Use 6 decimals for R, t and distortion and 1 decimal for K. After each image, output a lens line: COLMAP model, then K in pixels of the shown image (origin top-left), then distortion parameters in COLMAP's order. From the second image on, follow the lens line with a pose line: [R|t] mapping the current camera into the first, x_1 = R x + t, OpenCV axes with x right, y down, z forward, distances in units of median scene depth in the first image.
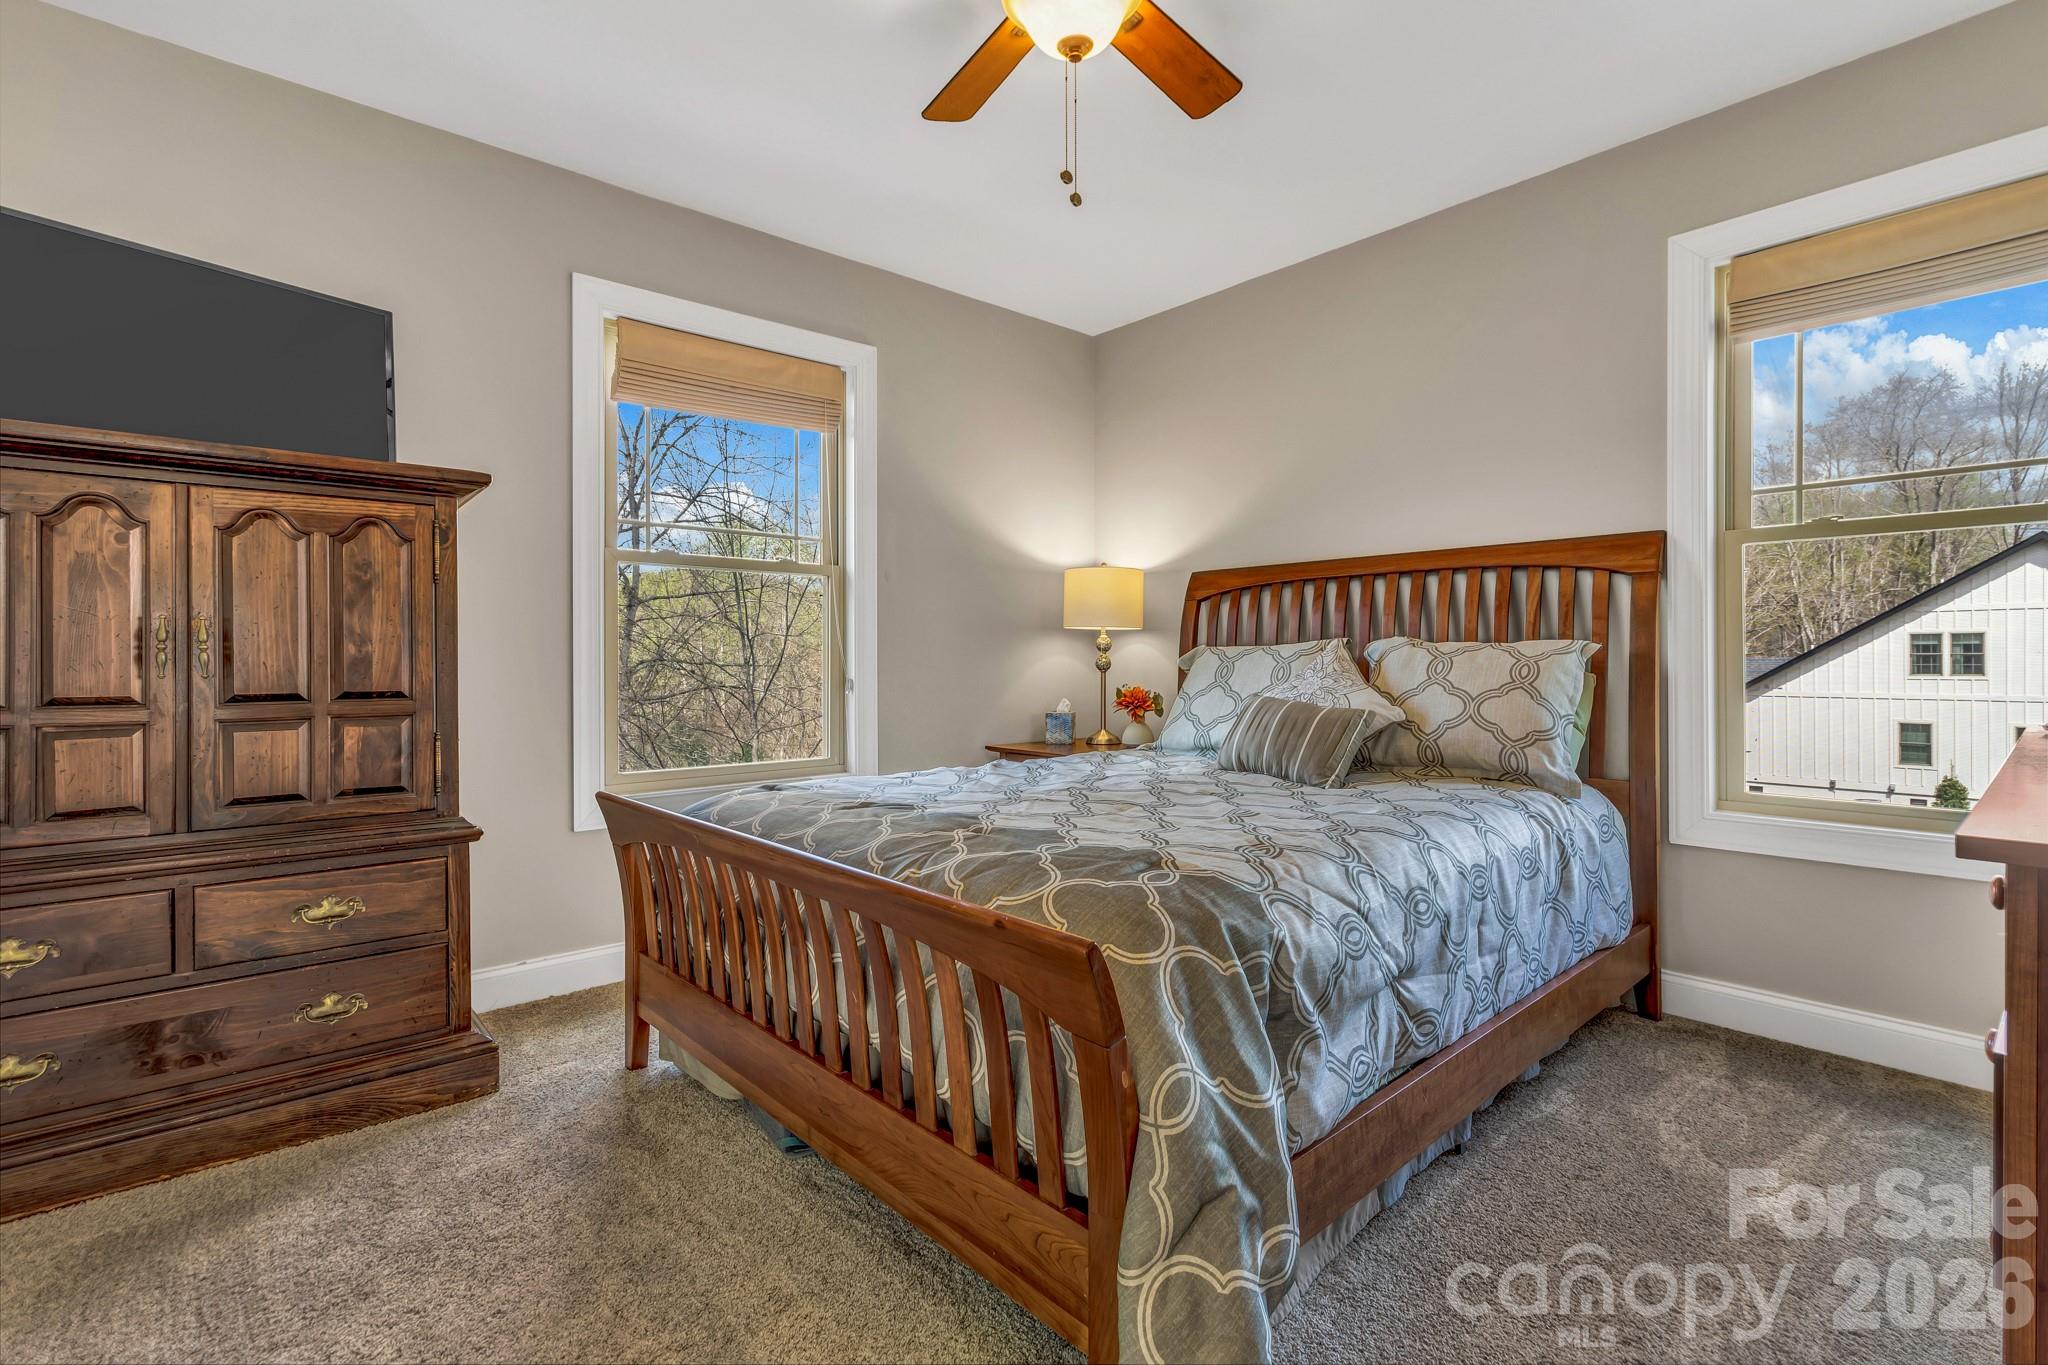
lens RADIAL K [[966.1, 0, 1029.3], [0, 966.1, 661.8], [0, 0, 1]] dist [0.001443, 0.000521]
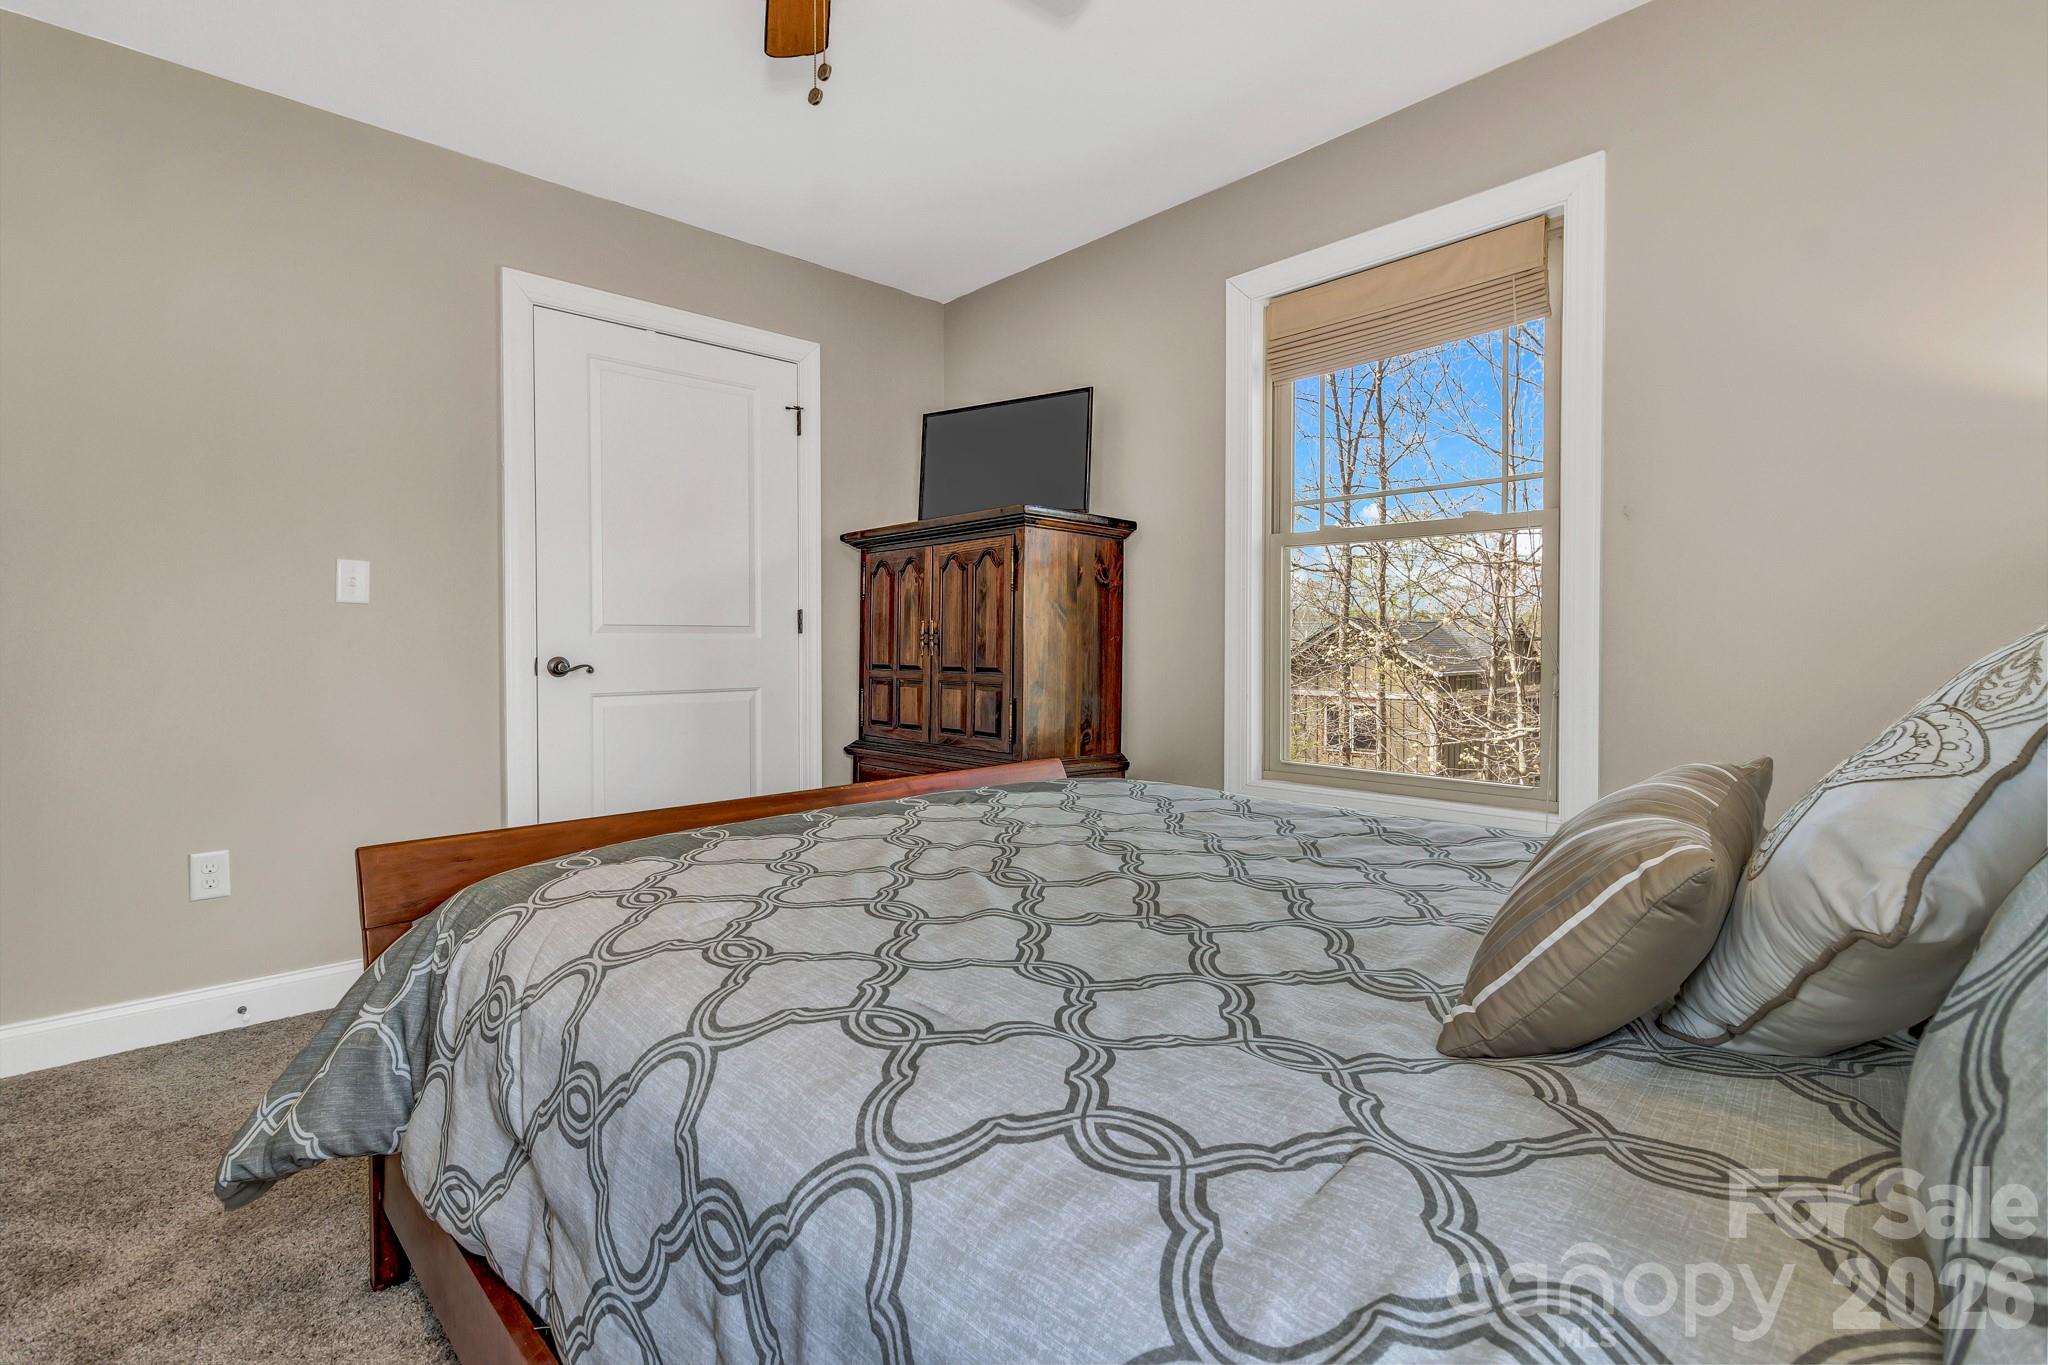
lens RADIAL K [[956.2, 0, 1025.4], [0, 956.2, 663.3], [0, 0, 1]] dist [0.000179, 0.000318]
pose [[0.024256, 0.021321, -0.999478, 0.532759], [-0.001346, 0.999772, 0.021294, -0.004339], [0.999705, 0.000829, 0.024279, 0.695655]]
